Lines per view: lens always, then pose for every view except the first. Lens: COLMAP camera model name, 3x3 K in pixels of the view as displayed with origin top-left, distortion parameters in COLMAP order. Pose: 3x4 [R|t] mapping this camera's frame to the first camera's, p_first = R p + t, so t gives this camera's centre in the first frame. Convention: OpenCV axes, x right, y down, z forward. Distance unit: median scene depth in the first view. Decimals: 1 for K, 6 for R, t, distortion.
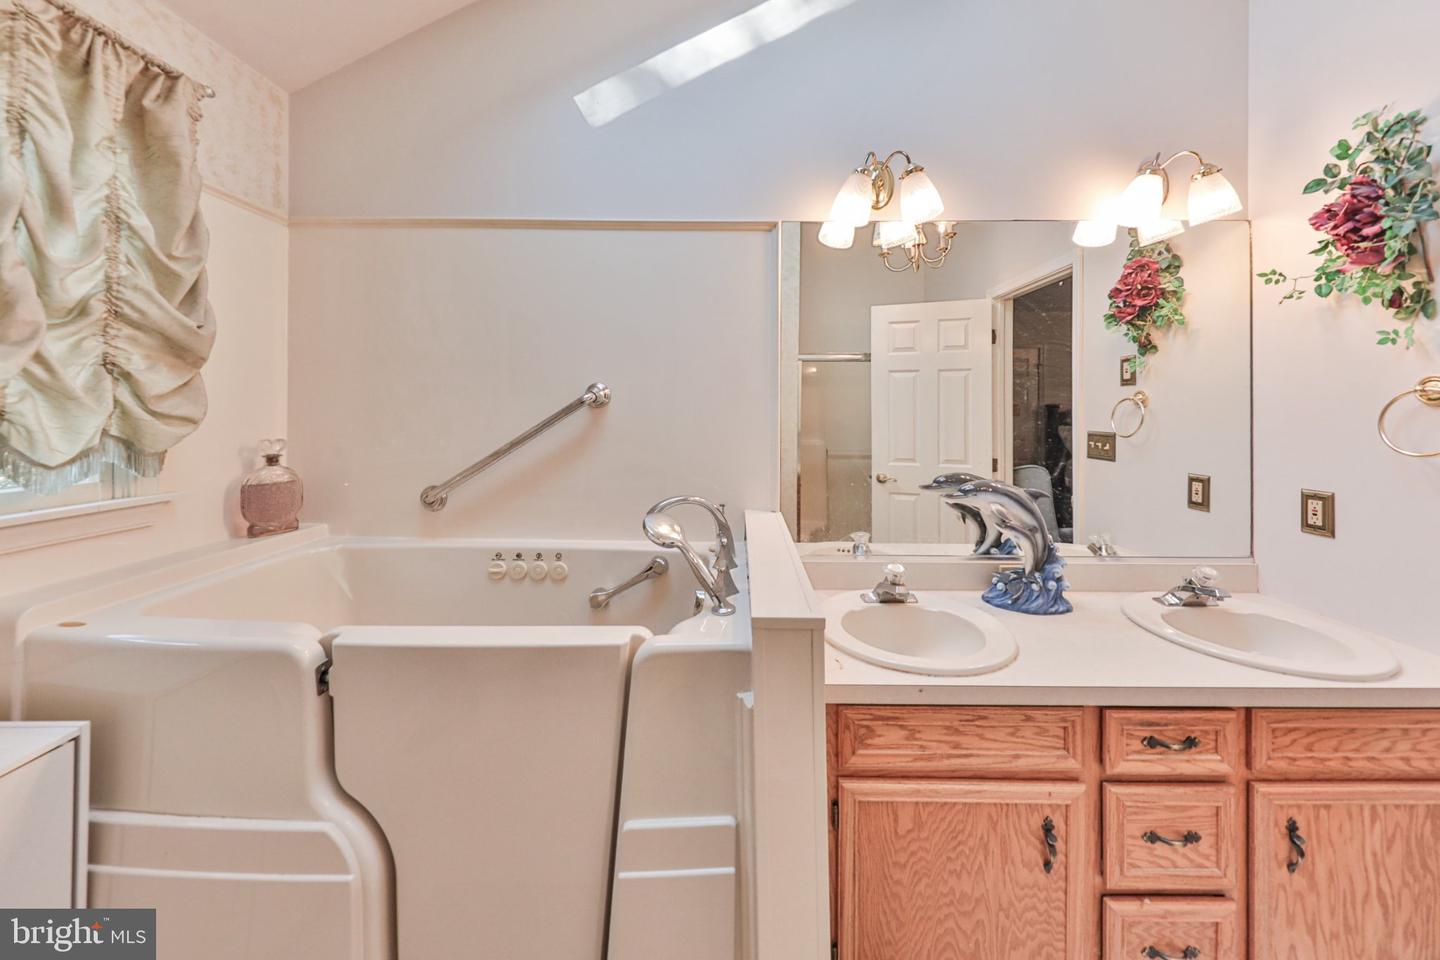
lens RADIAL K [[502.2, 0, 726.0], [0, 502.2, 406.5], [0, 0, 1]] dist [-0.000041, -0.000023]
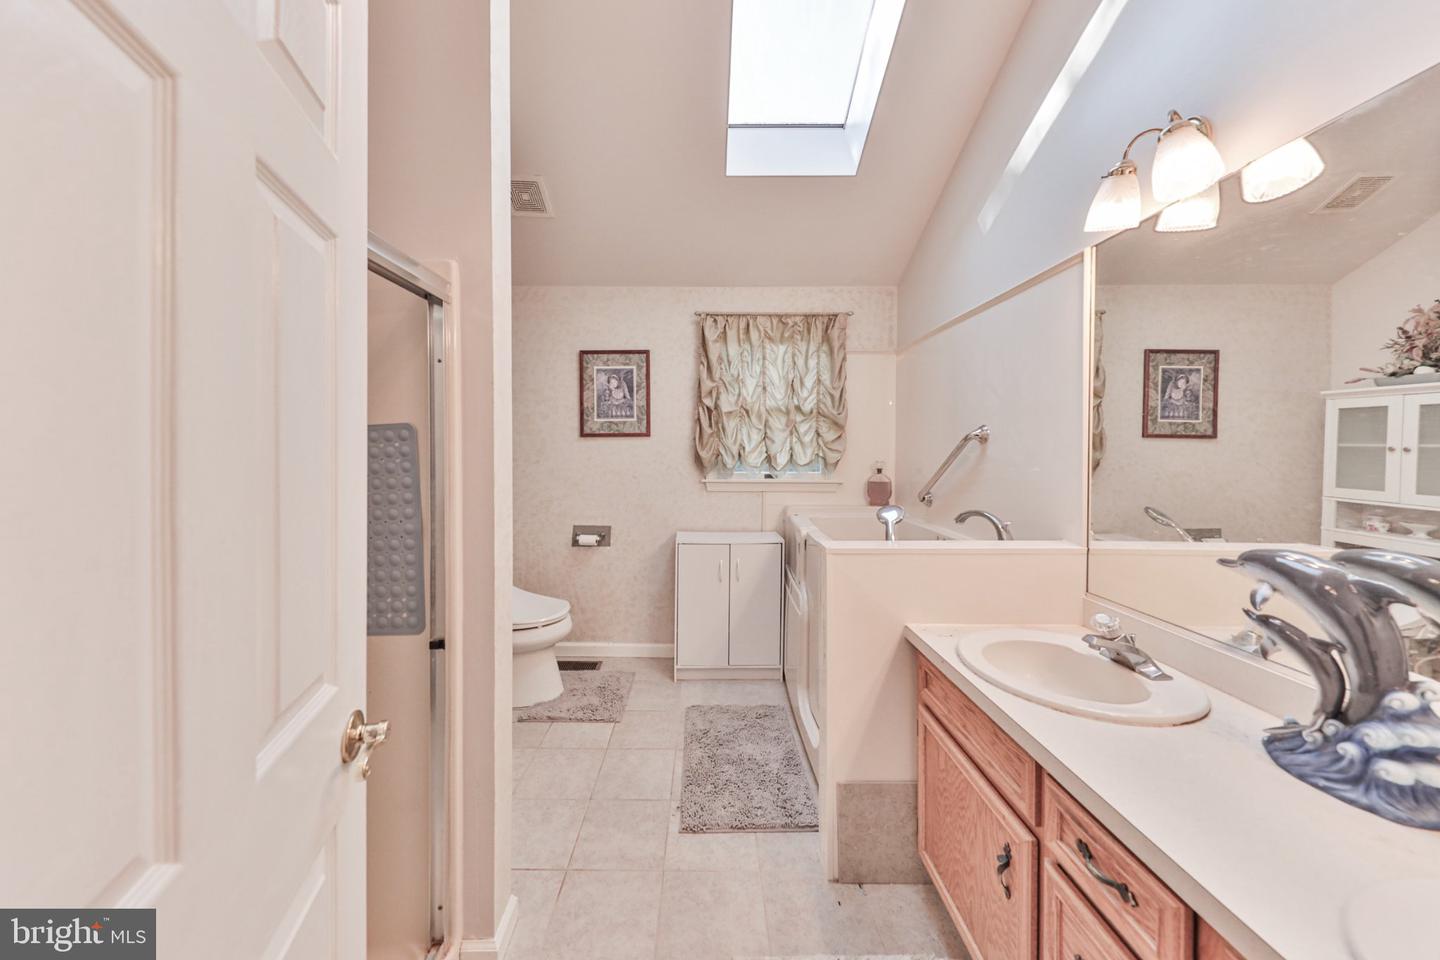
lens RADIAL K [[479.3, 0, 718.1], [0, 479.3, 459.6], [0, 0, 1]] dist [-0.000020, -0.000001]
pose [[0.022751, 0.016776, -0.999600, 1.204789], [0.008171, 0.999823, 0.016966, 0.021393], [0.999708, -0.008554, 0.022610, 0.307753]]
